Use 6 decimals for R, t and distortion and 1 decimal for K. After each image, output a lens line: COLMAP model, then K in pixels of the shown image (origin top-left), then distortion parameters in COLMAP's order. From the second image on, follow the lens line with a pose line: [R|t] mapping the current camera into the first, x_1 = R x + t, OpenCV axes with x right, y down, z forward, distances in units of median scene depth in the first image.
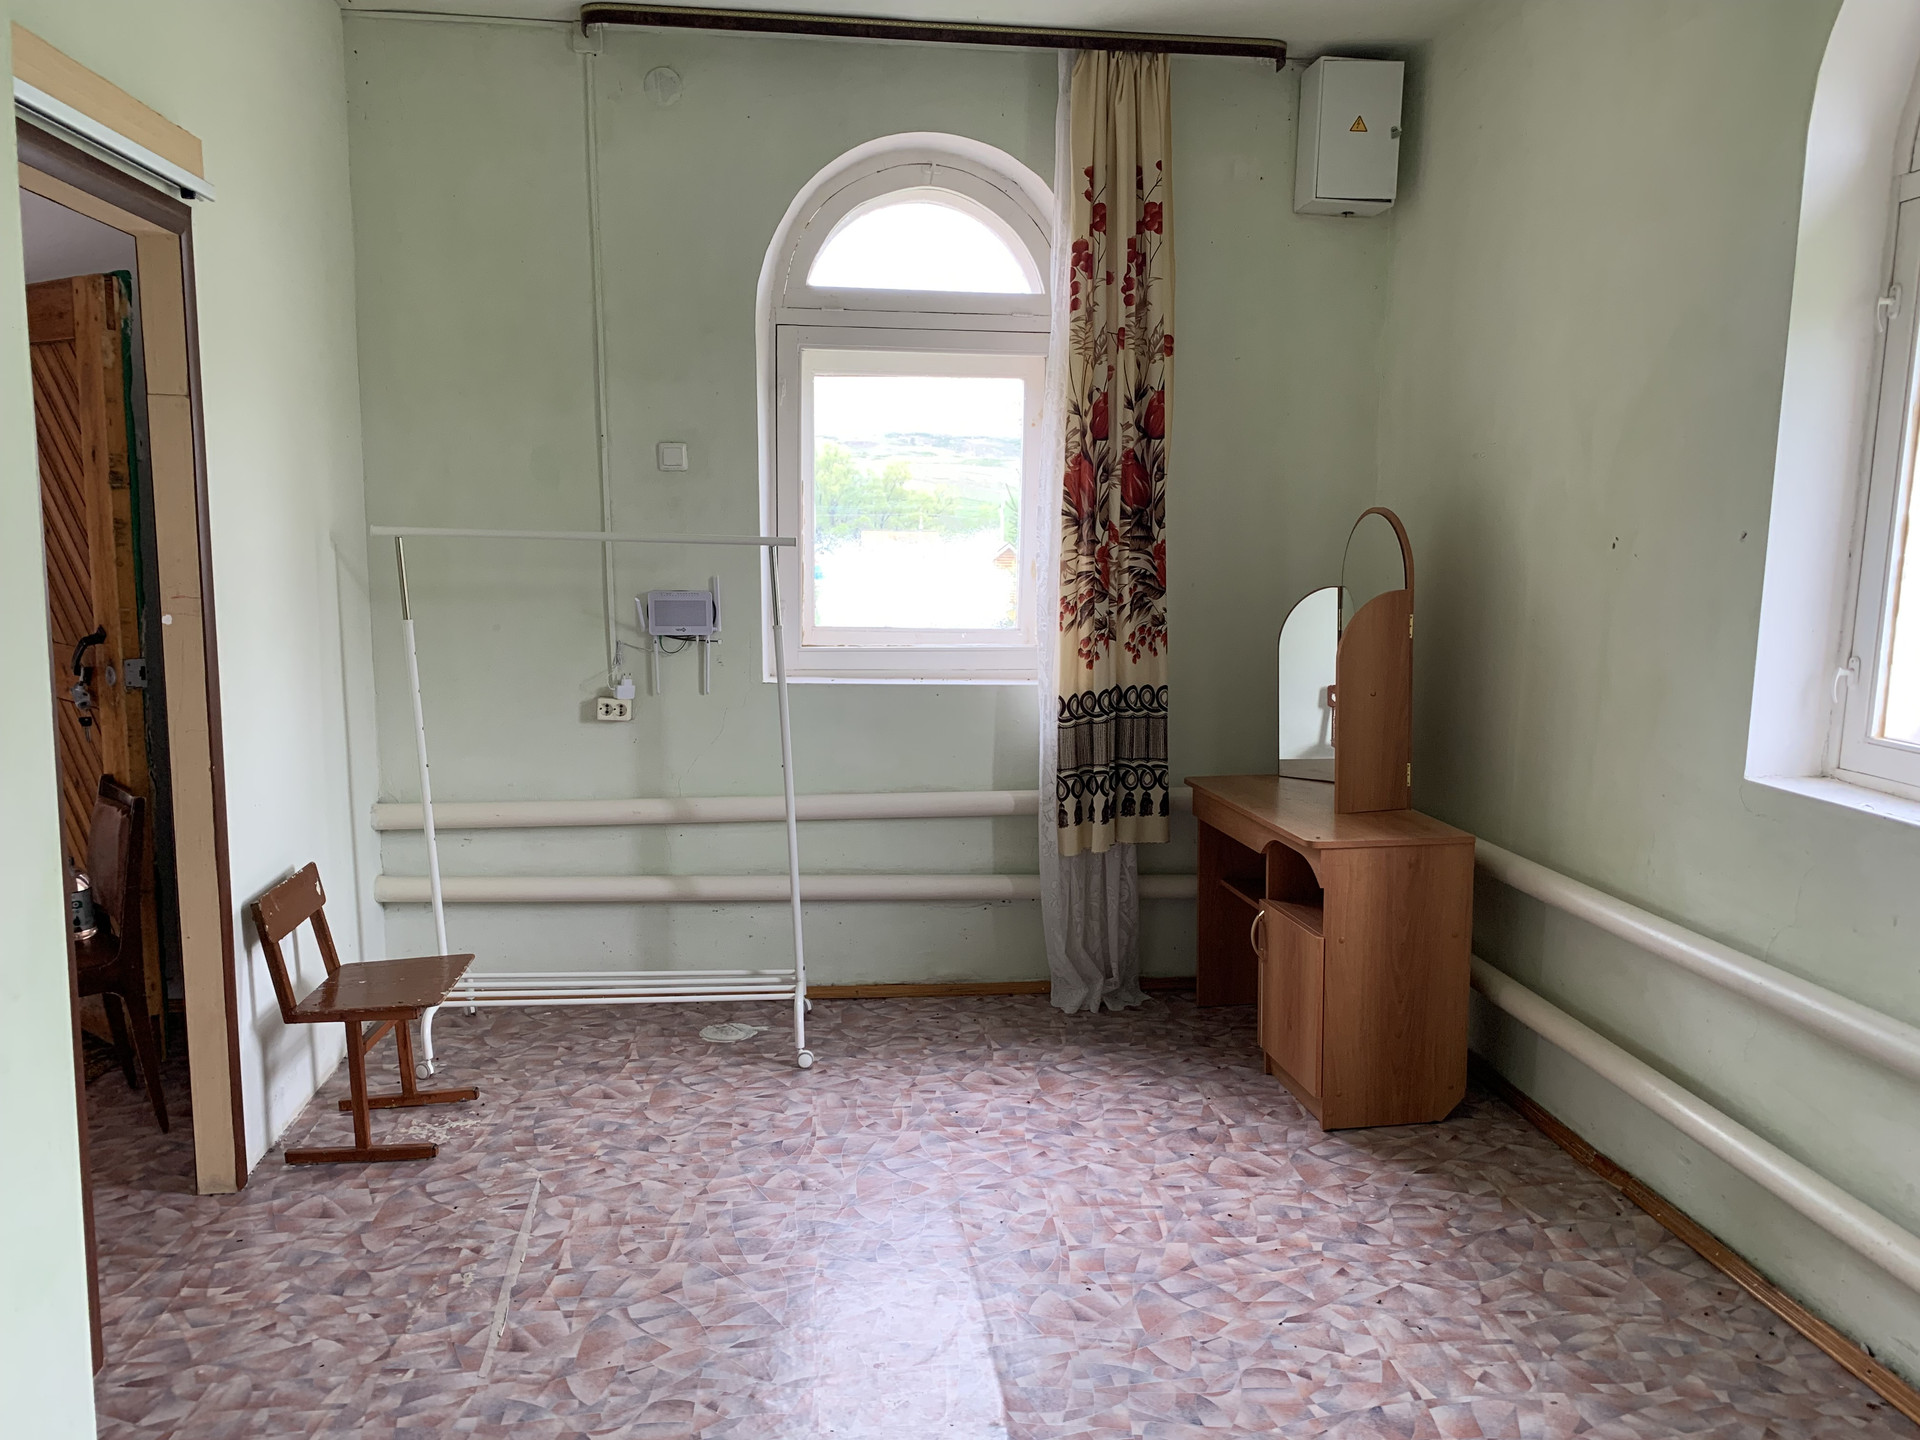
lens RADIAL K [[1470.9, 0, 961.5], [0, 1470.9, 753.2], [0, 0, 1]] dist [0.032890, -0.002640]
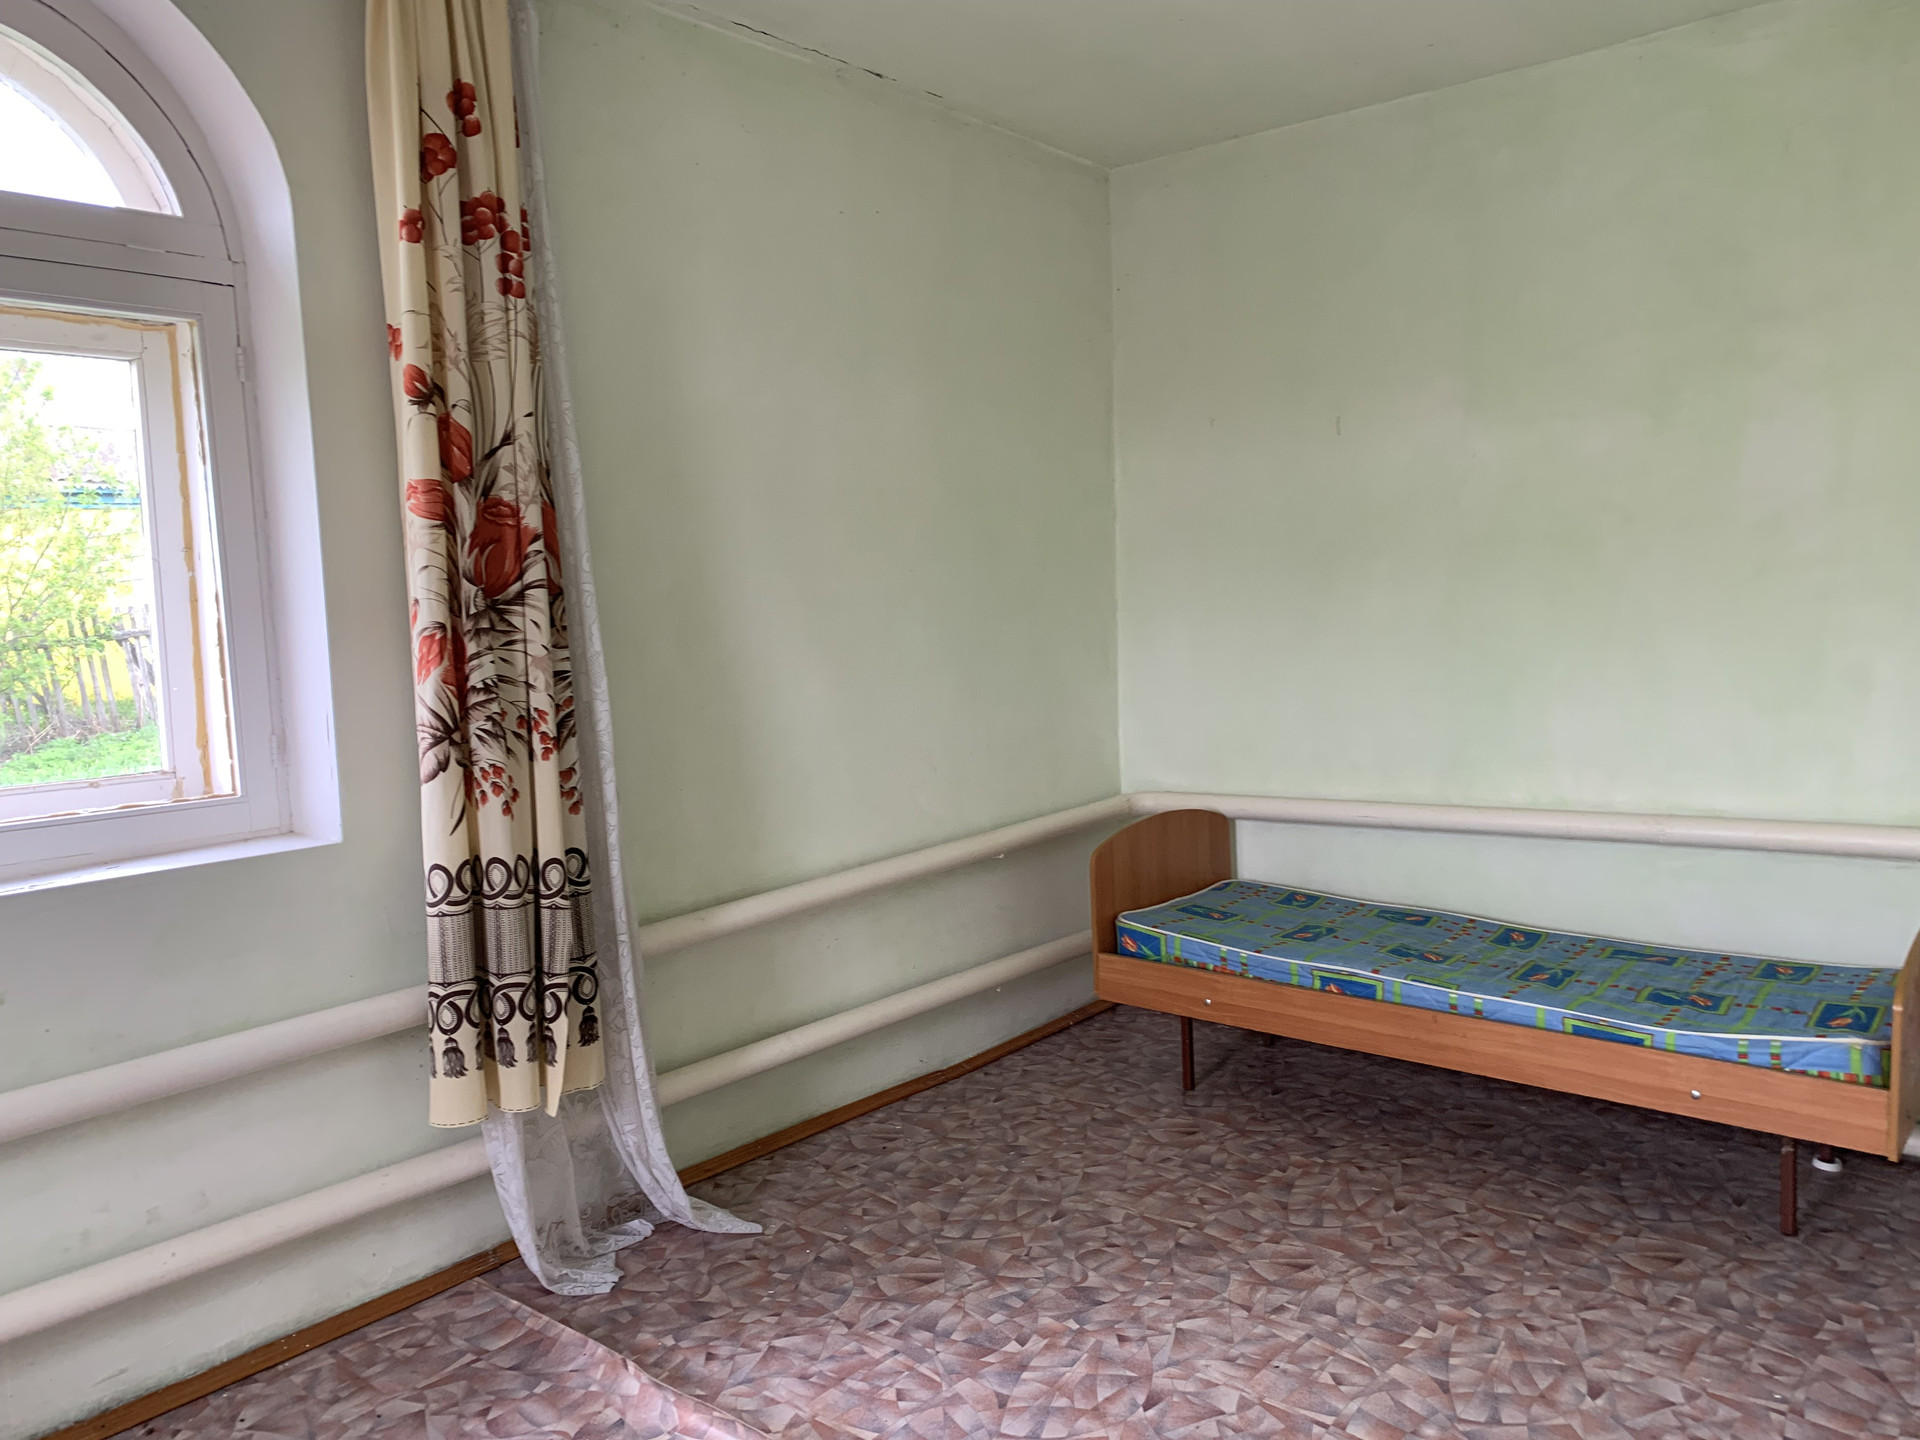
lens RADIAL K [[1471.3, 0, 964.8], [0, 1471.3, 719.3], [0, 0, 1]] dist [0.020735, -0.005521]
pose [[-0.683097, -0.054359, 0.728302, -0.336322], [0.136134, 0.970271, 0.200103, -0.125192], [-0.717528, 0.235836, -0.655389, 0.815552]]
